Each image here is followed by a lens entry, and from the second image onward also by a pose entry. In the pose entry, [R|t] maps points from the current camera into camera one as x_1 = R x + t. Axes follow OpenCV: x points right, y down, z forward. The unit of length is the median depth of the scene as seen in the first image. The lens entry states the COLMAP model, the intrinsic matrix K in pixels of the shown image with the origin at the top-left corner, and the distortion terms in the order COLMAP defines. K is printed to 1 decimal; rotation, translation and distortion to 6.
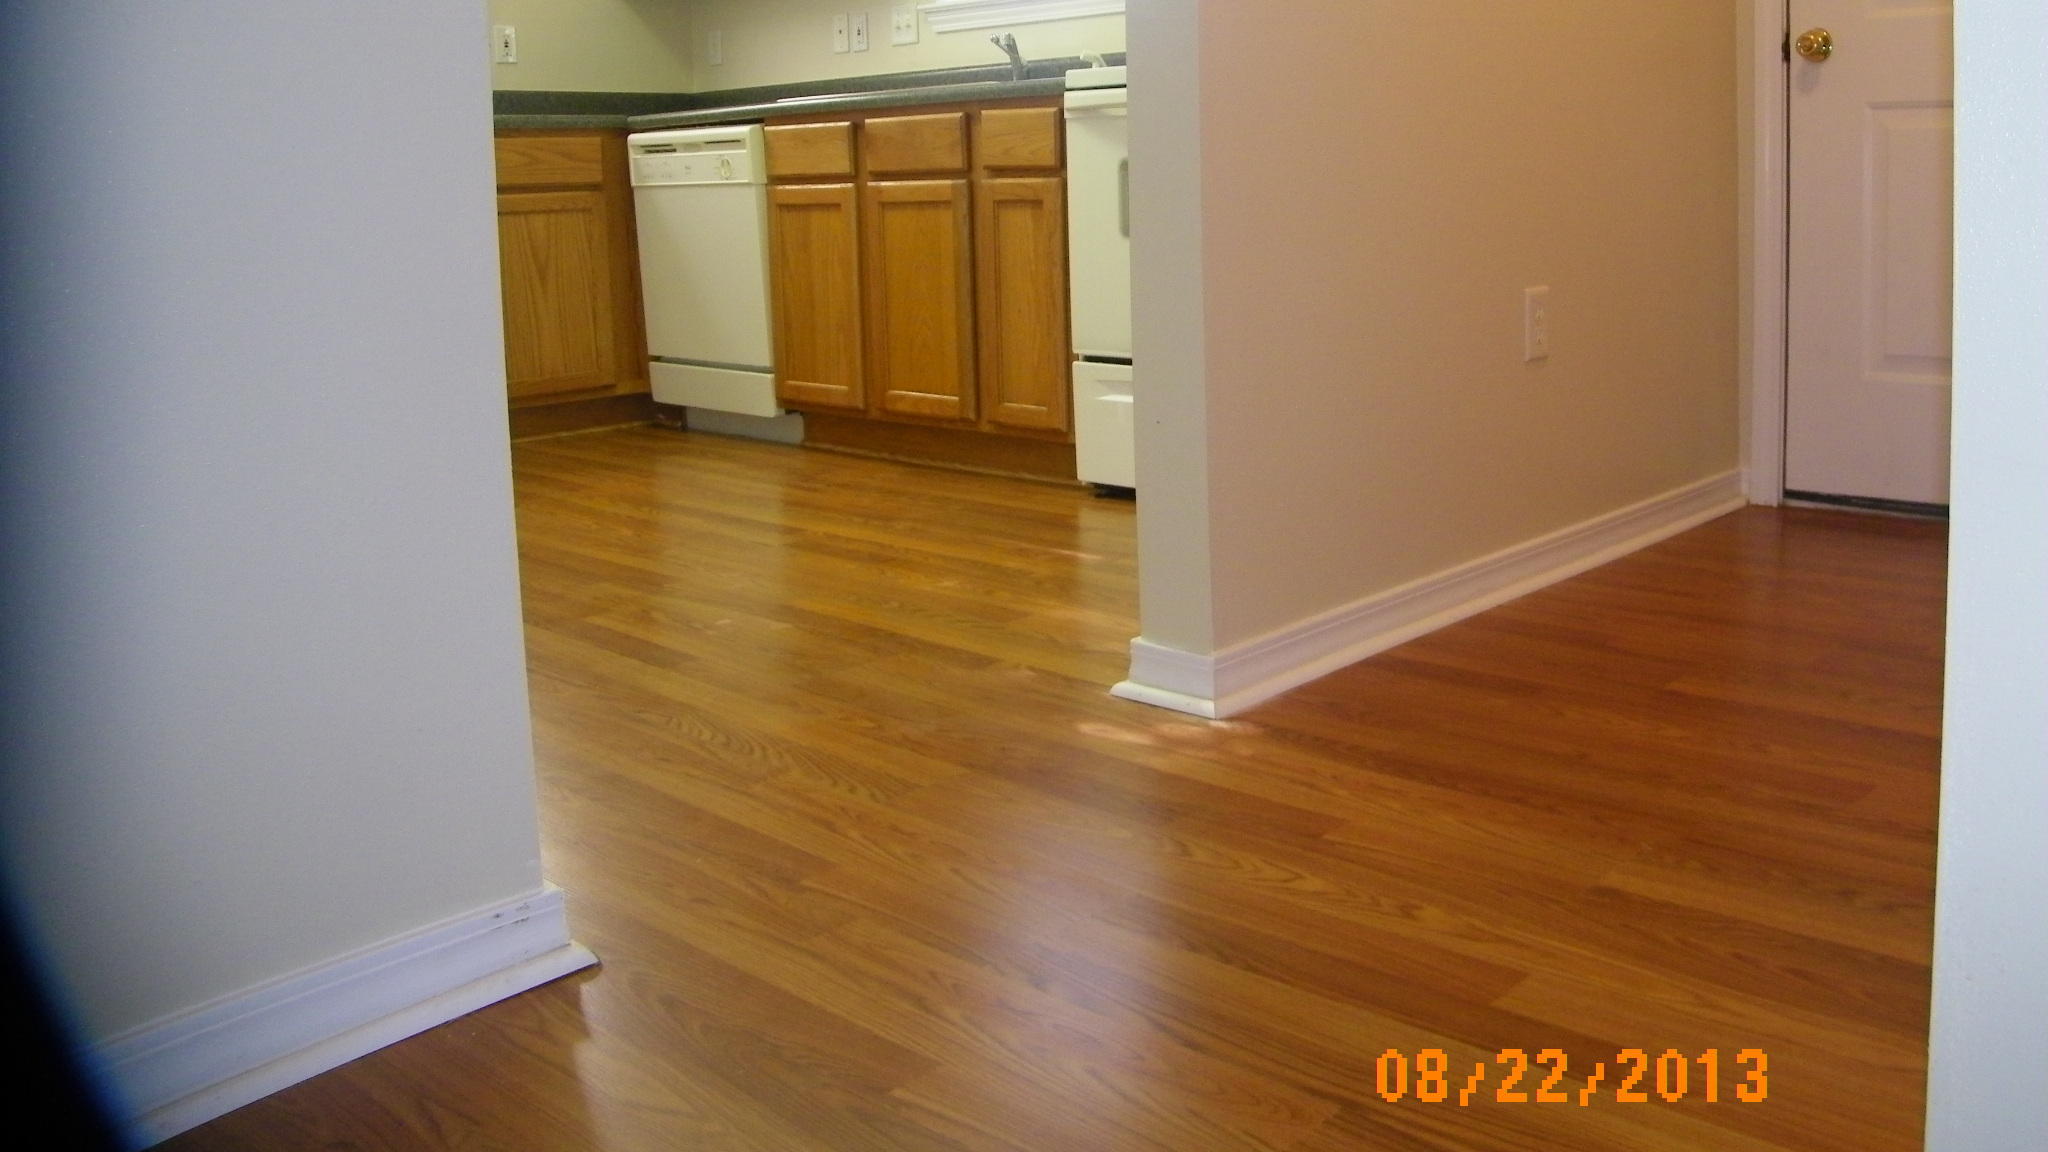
lens RADIAL K [[1670.2, 0, 1024.0], [0, 1670.2, 576.0], [0, 0, 1]] dist [-0.116182, 0.001307]
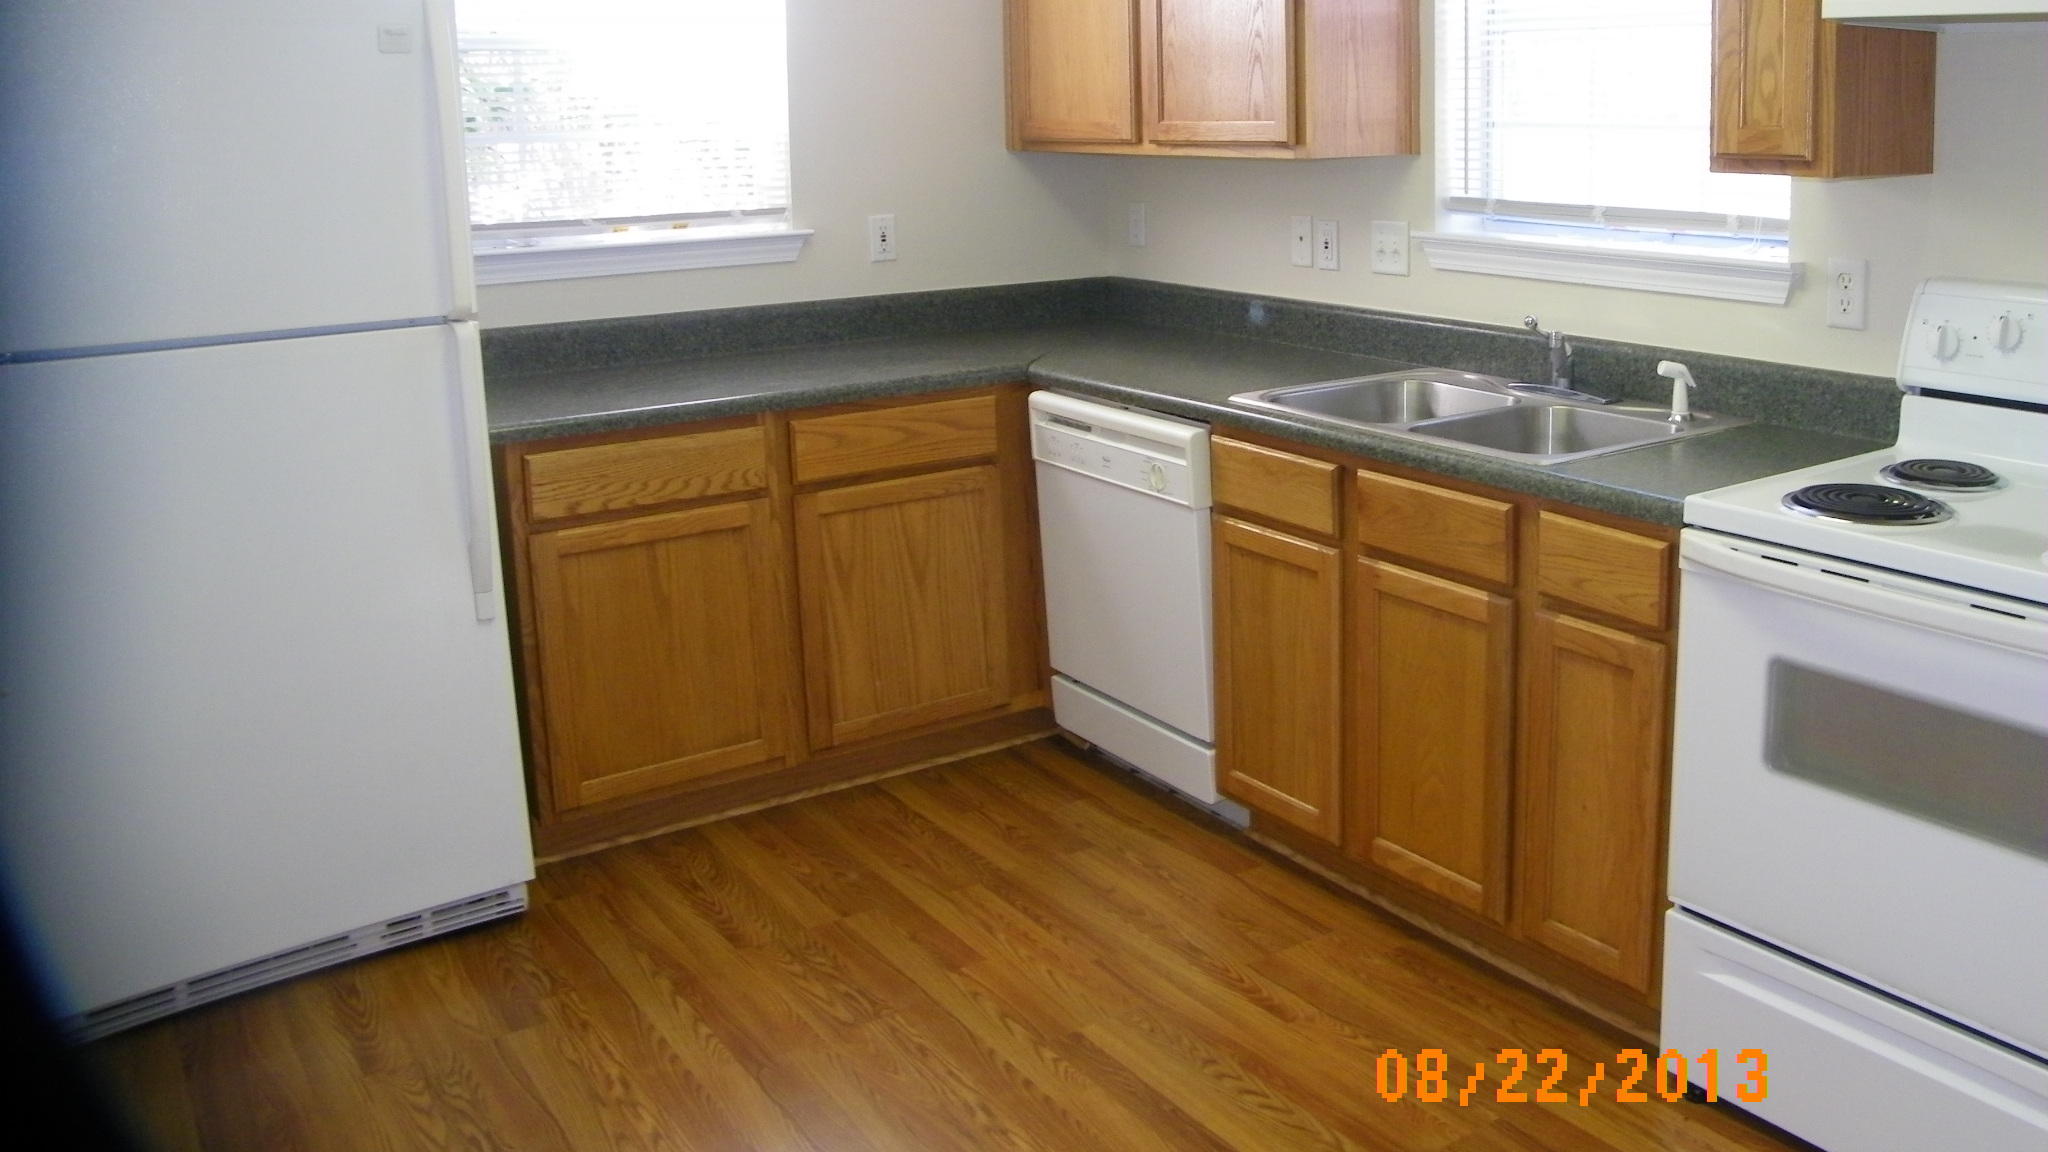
lens RADIAL K [[1697.8, 0, 1024.0], [0, 1697.8, 576.0], [0, 0, 1]] dist [-0.183032, -0.000399]
pose [[0.972446, 0.029825, -0.231214, -0.063197], [-0.024754, 0.999386, 0.024801, -0.231999], [0.231812, -0.018395, 0.972587, 0.248839]]
